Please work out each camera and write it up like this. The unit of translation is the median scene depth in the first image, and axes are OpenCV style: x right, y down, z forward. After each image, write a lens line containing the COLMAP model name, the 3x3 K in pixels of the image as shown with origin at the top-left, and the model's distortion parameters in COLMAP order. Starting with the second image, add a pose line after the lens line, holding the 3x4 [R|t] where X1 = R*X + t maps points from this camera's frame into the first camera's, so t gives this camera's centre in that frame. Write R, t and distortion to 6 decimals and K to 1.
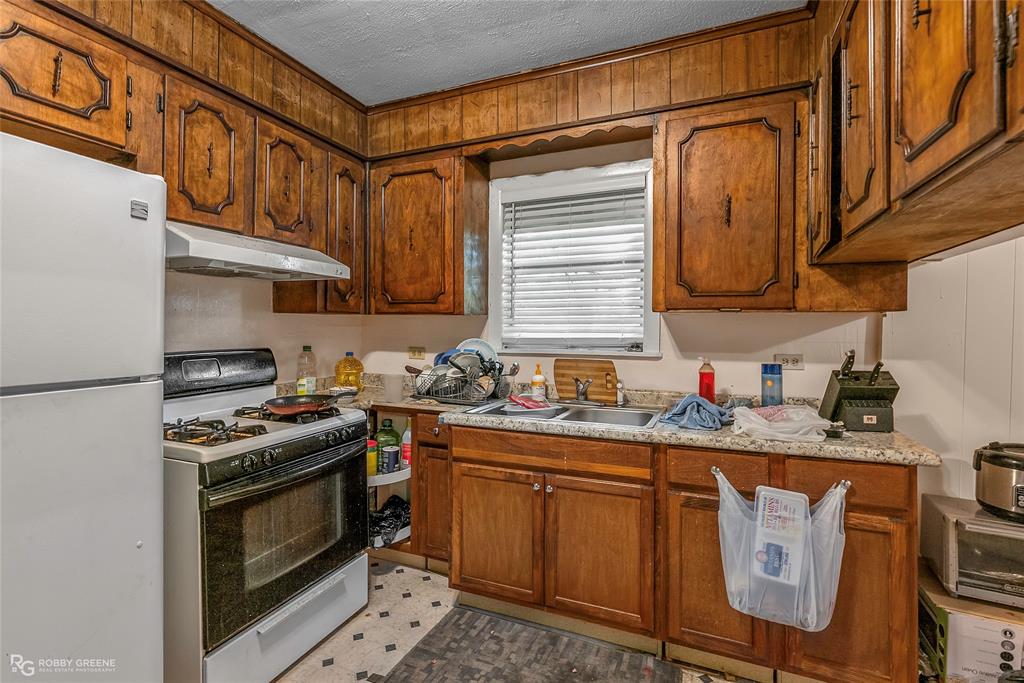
lens RADIAL K [[482.0, 0, 515.4], [0, 482.0, 321.5], [0, 0, 1]] dist [-0.005970, 0.001554]
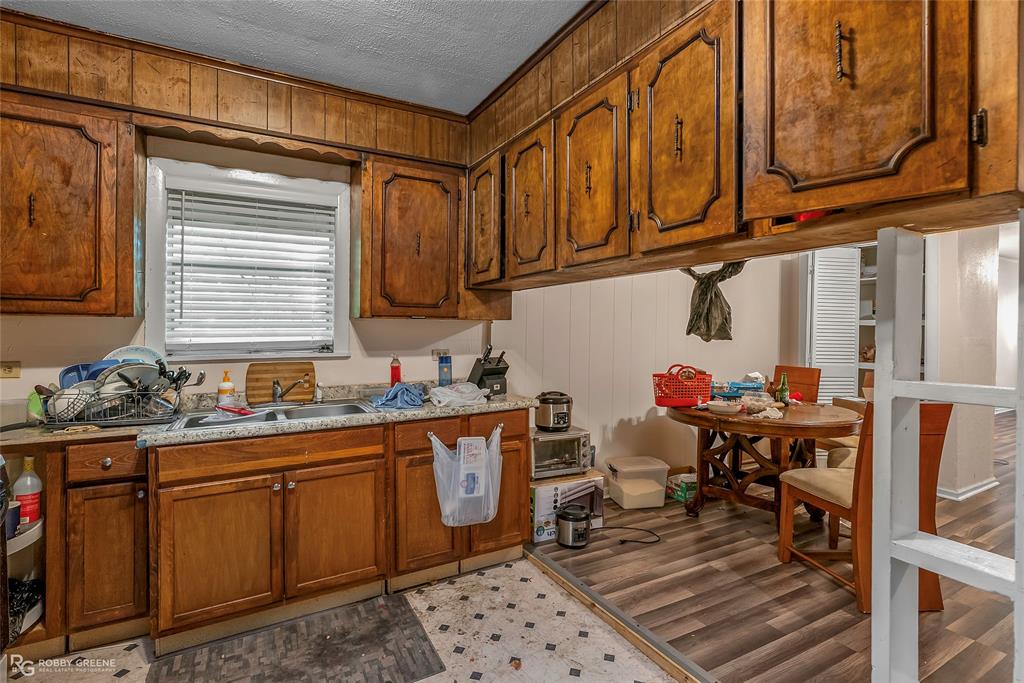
lens RADIAL K [[482.0, 0, 515.4], [0, 482.0, 321.5], [0, 0, 1]] dist [-0.005970, 0.001554]
pose [[0.600023, 0.009040, 0.799932, -0.463898], [-0.005189, 0.999959, -0.007408, -0.004211], [-0.799966, 0.000294, 0.600045, -0.020094]]
